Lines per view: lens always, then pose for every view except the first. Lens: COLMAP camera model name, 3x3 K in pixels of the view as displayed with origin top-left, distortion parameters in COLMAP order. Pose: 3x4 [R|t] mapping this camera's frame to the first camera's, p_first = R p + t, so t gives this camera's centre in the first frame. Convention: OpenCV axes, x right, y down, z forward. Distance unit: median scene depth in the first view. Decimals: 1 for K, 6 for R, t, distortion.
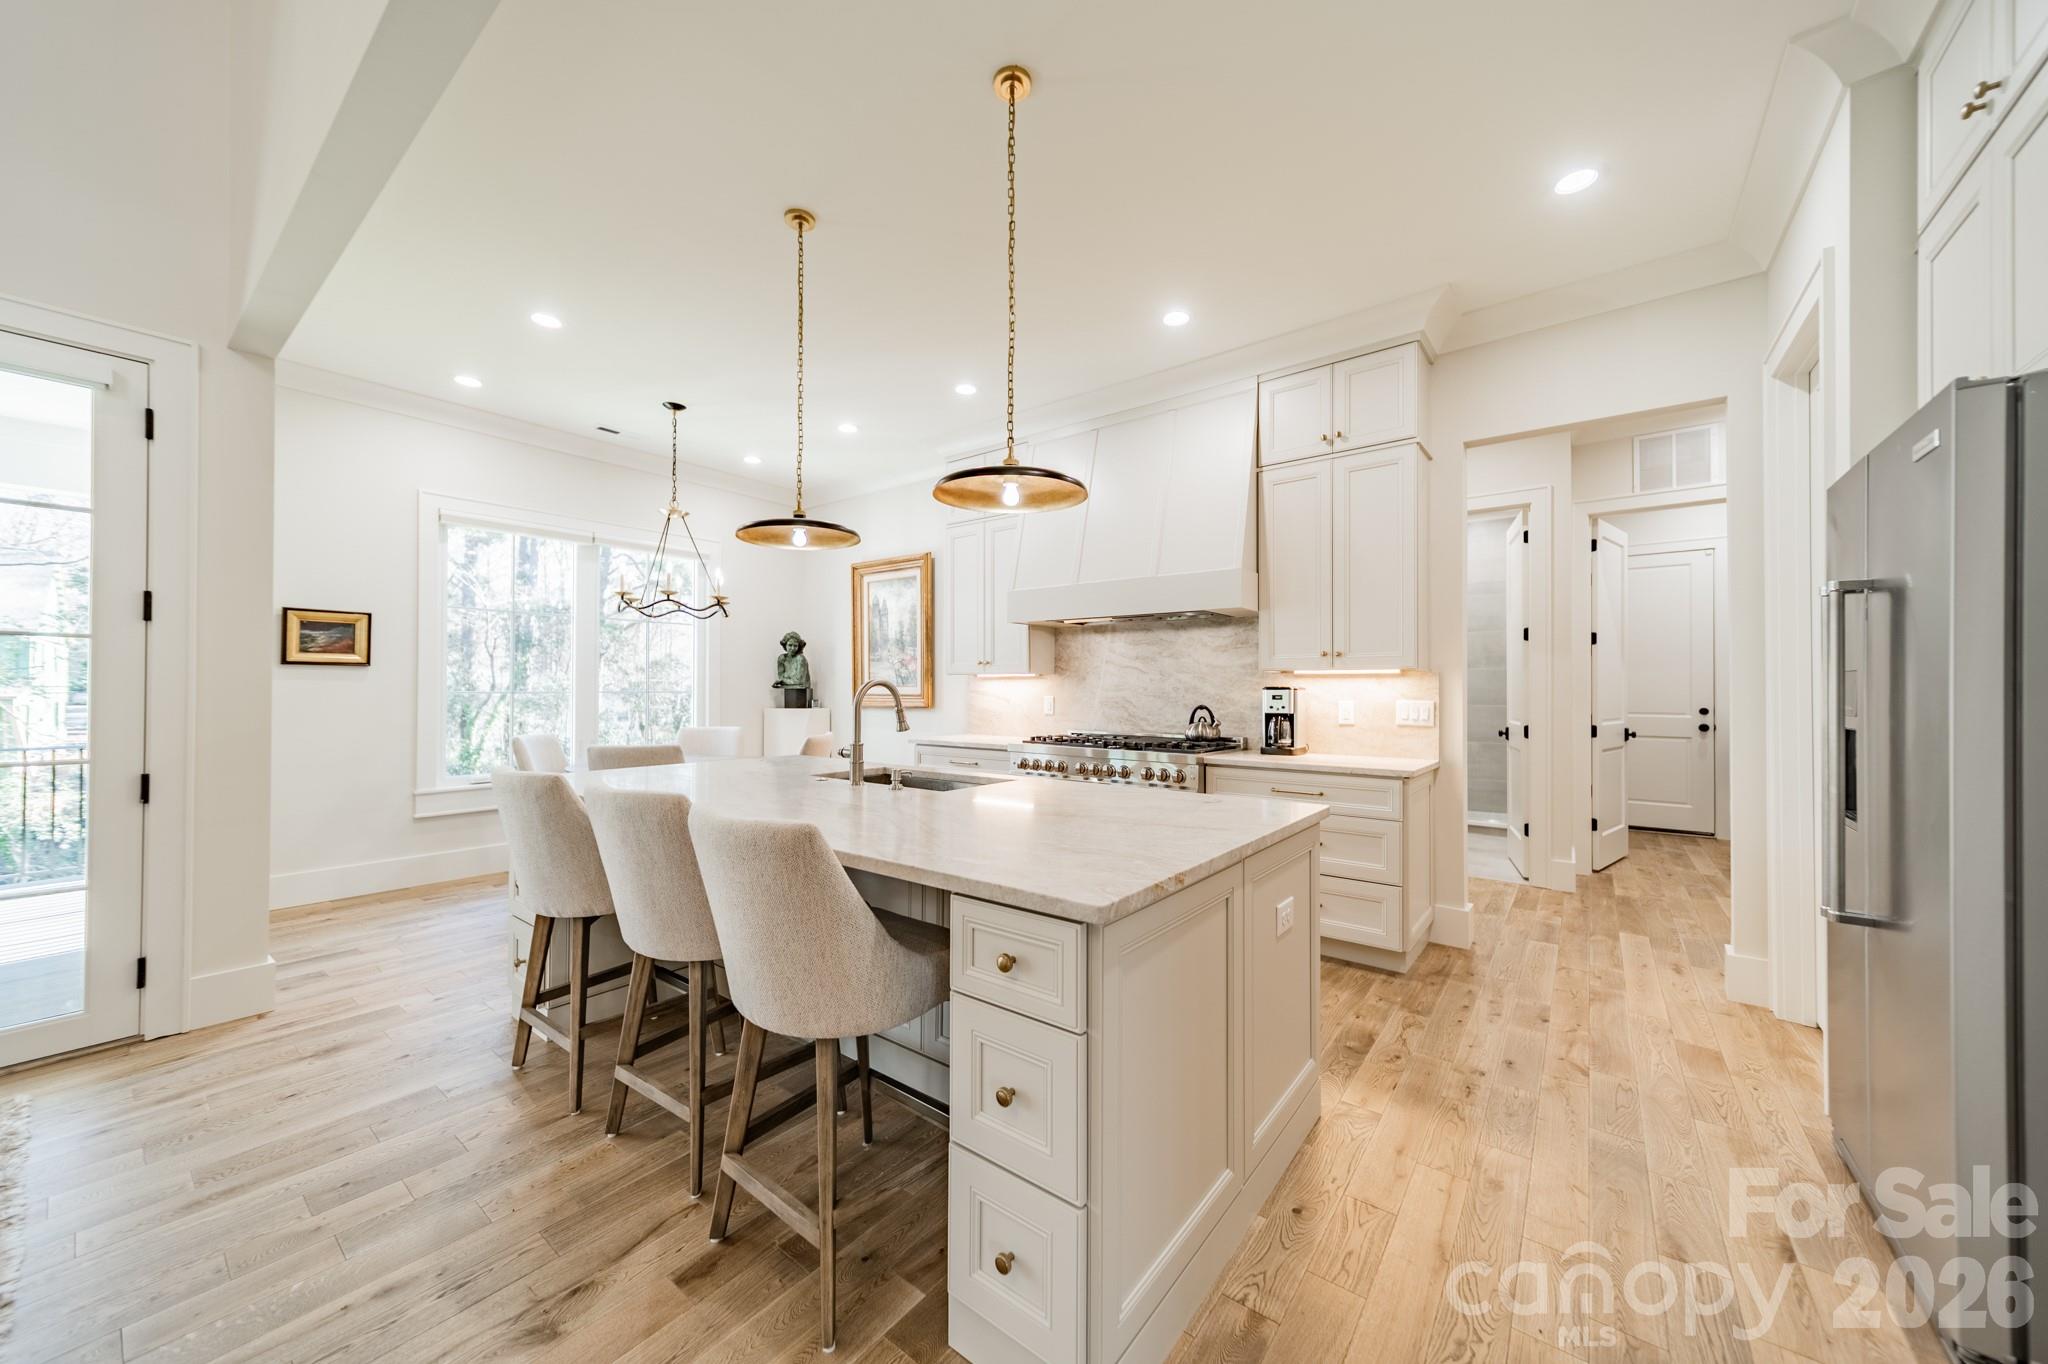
lens RADIAL K [[728.4, 0, 1027.3], [0, 728.4, 683.8], [0, 0, 1]] dist [0.008855, -0.000210]
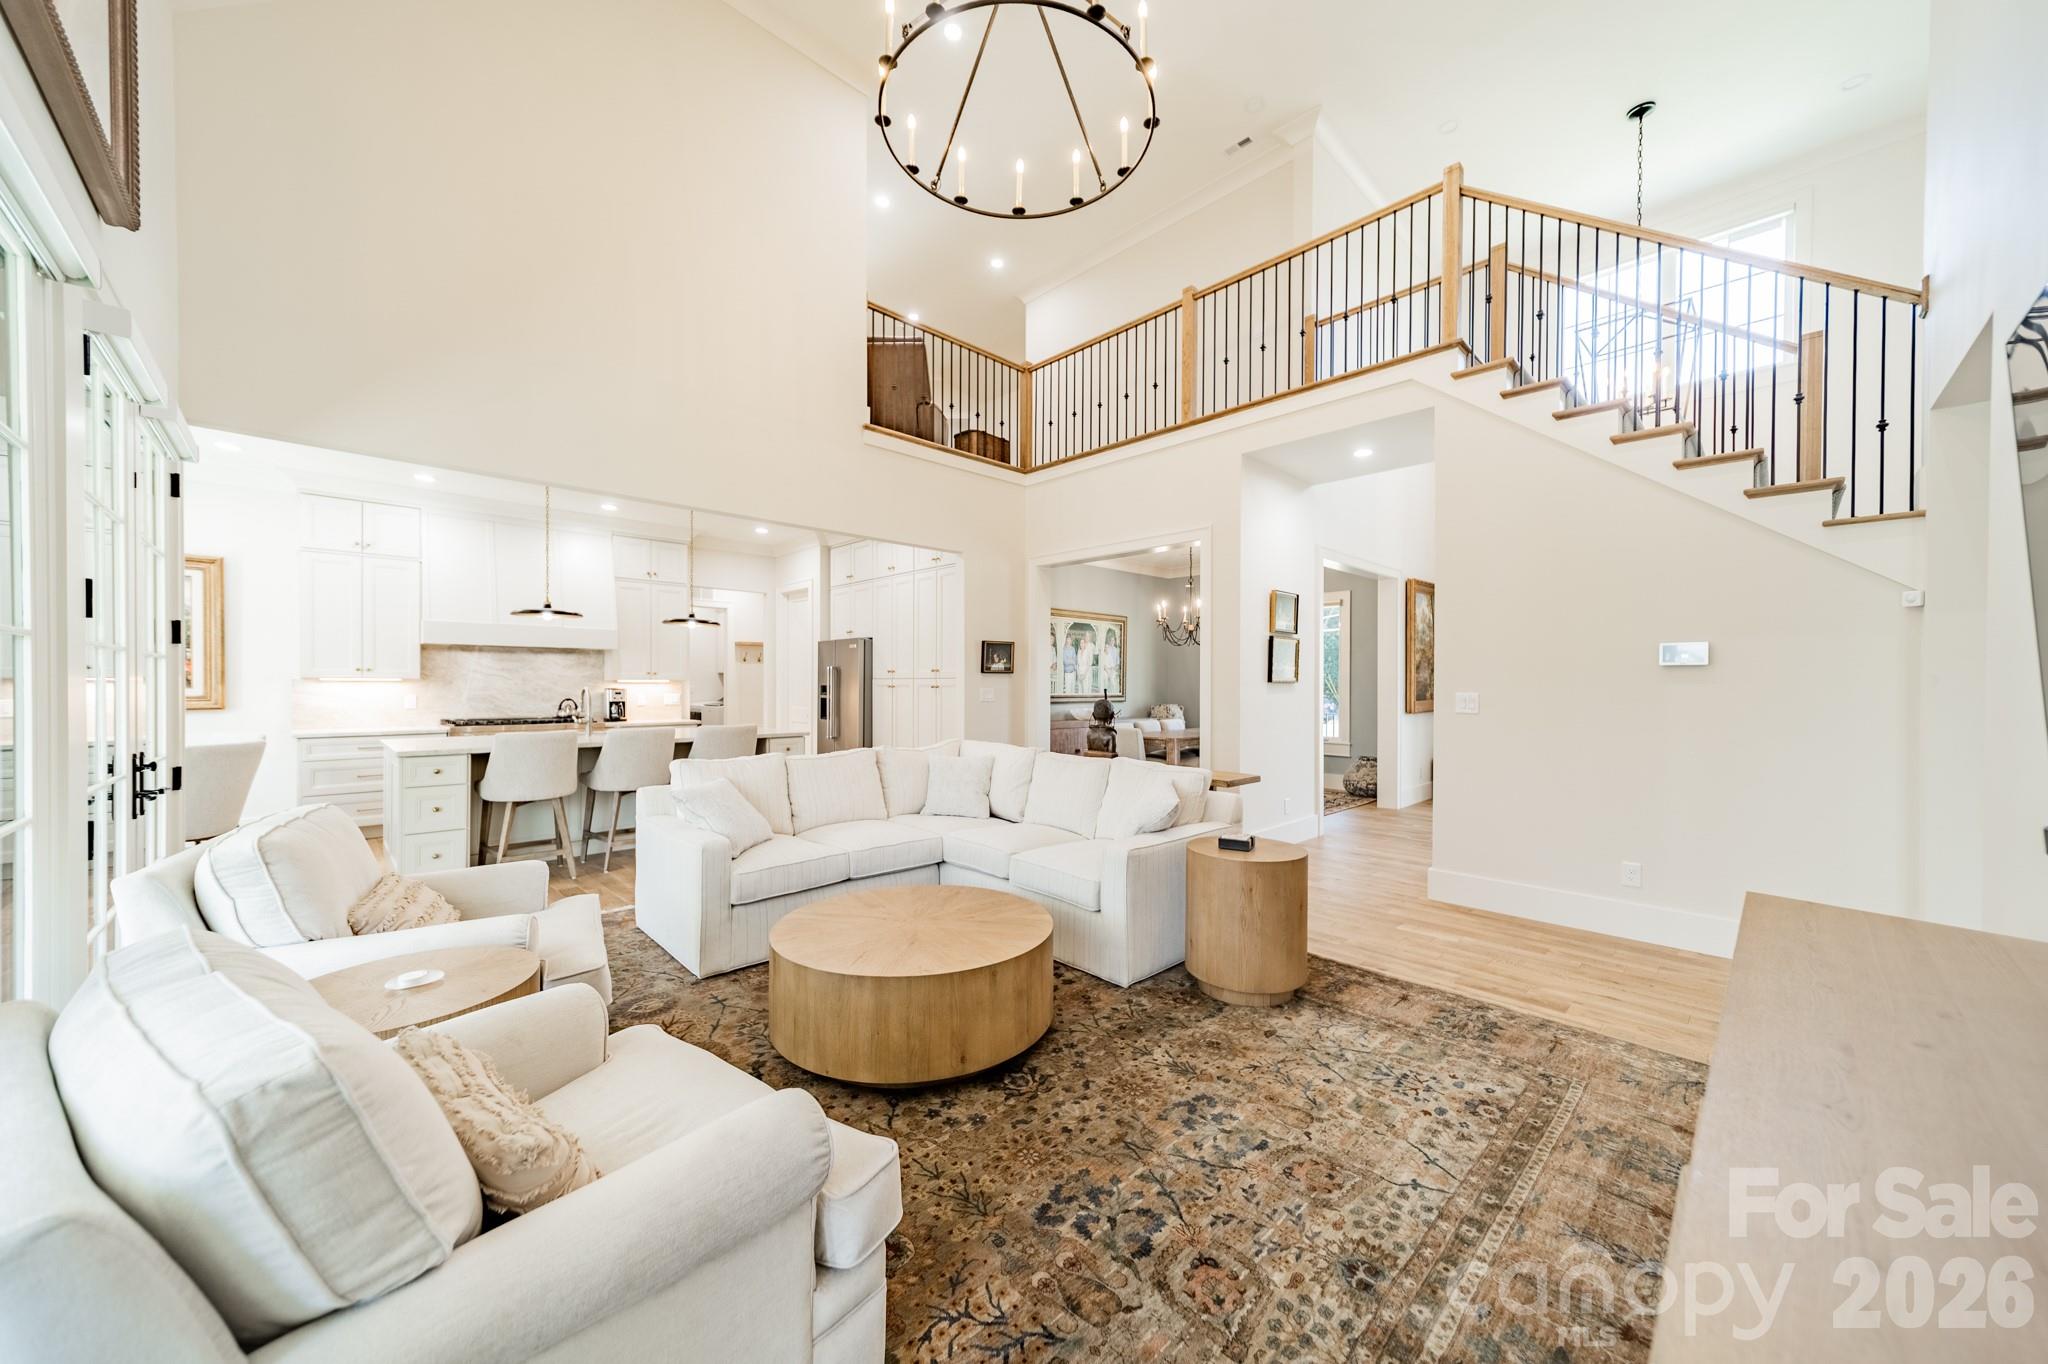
lens RADIAL K [[728.4, 0, 1027.3], [0, 728.4, 683.8], [0, 0, 1]] dist [0.008855, -0.000210]
pose [[0.142758, -0.000417, 0.989757, -1.320051], [-0.010563, 0.999942, 0.001944, -0.021141], [-0.989701, -0.010733, 0.142746, -0.355759]]
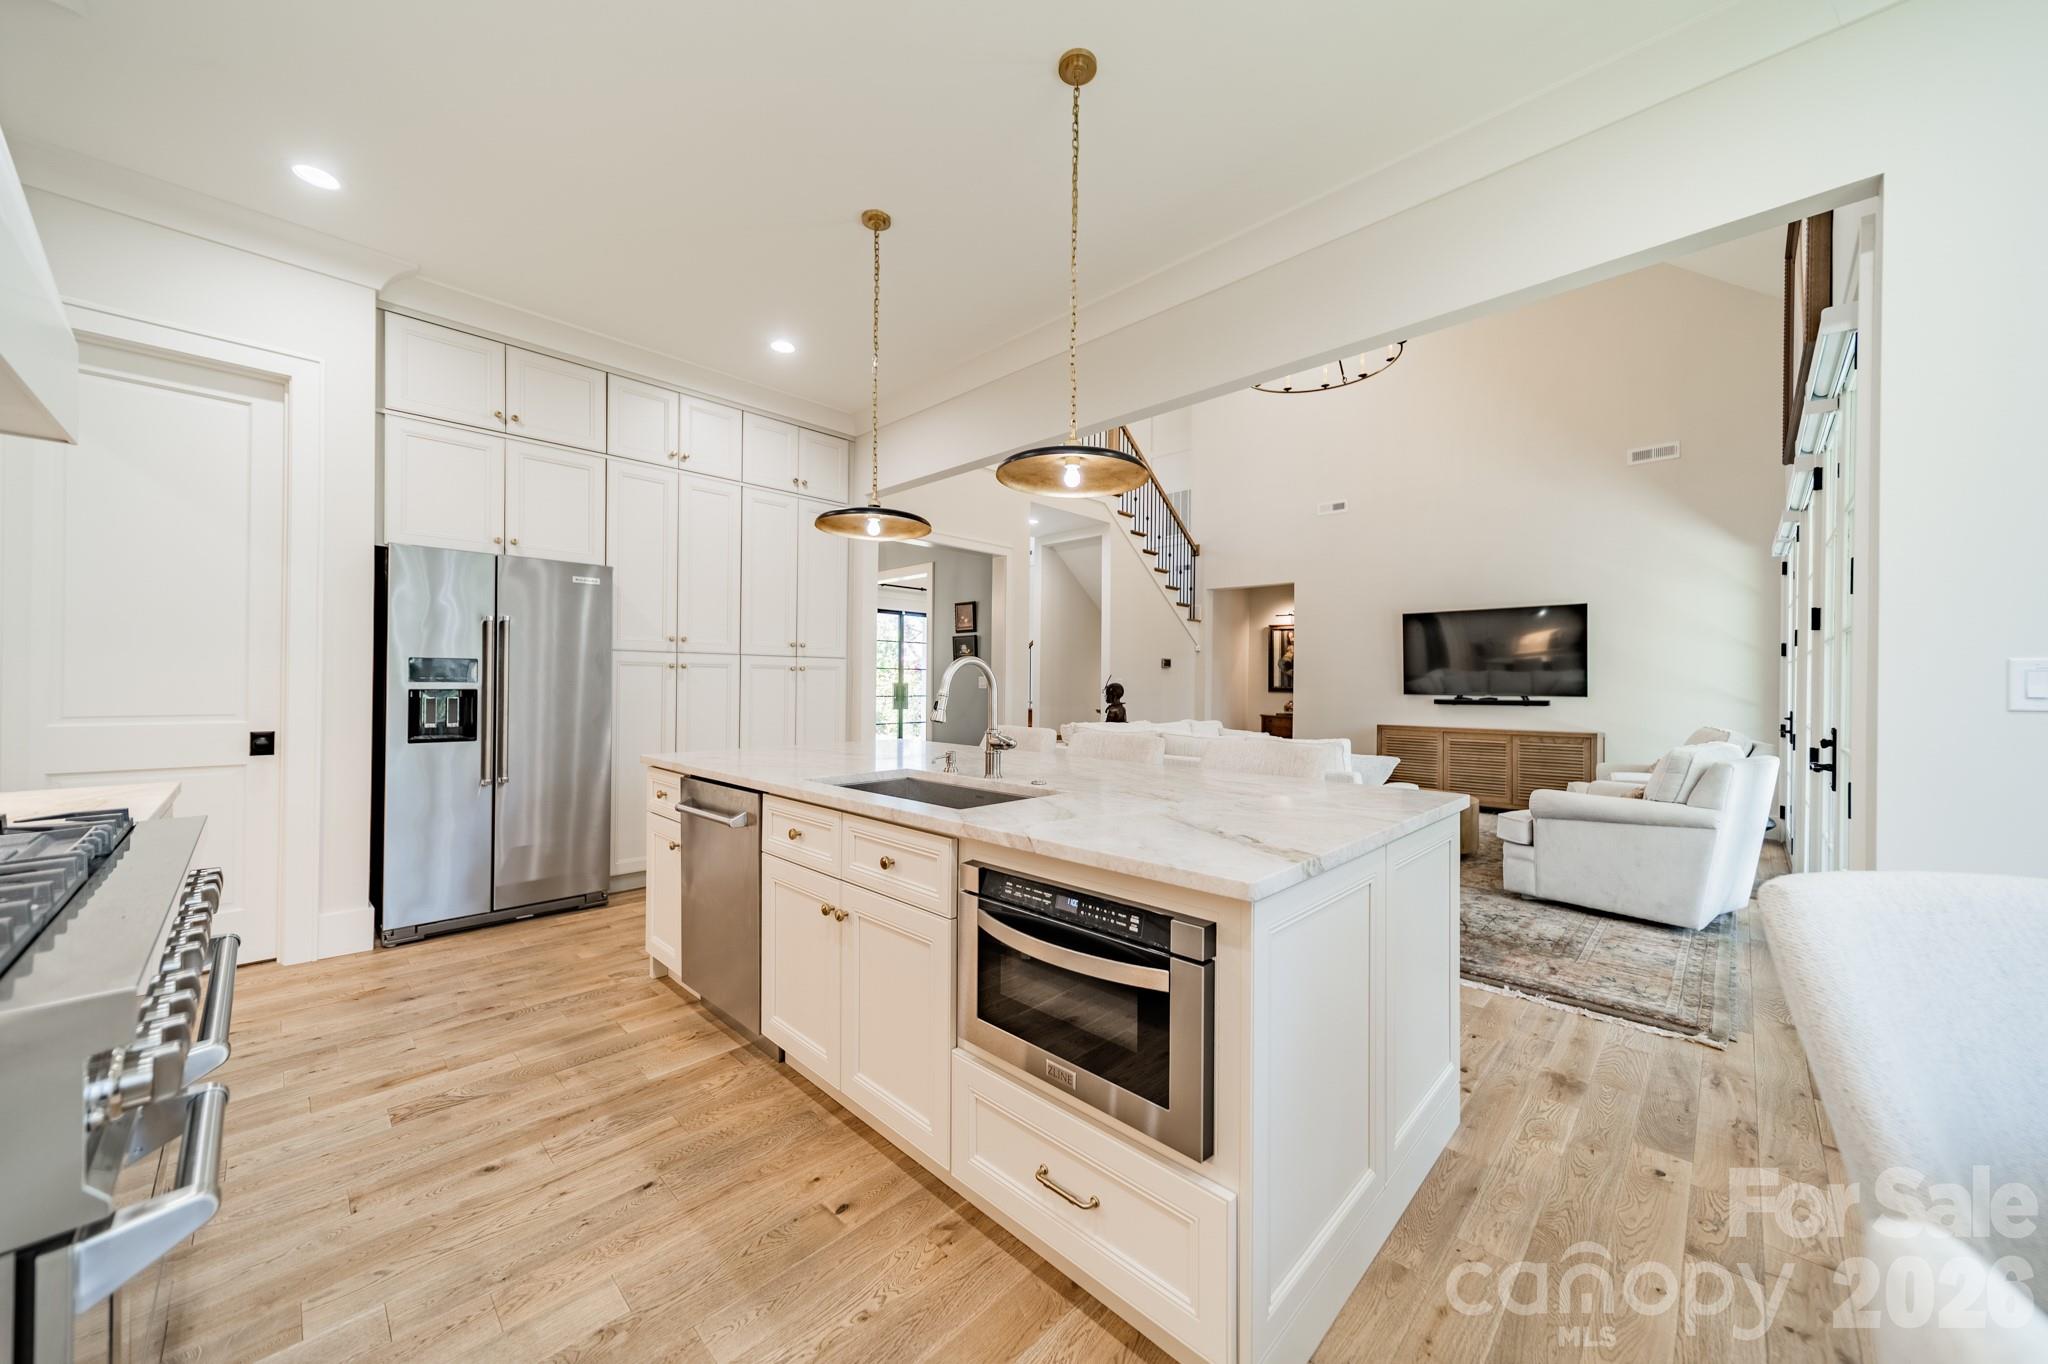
lens RADIAL K [[728.4, 0, 1027.3], [0, 728.4, 683.8], [0, 0, 1]] dist [0.008855, -0.000210]
pose [[-0.993340, -0.011183, 0.114672, -0.226230], [-0.012252, 0.999888, -0.008620, 0.018837], [-0.114562, -0.009967, -0.993366, 1.133849]]
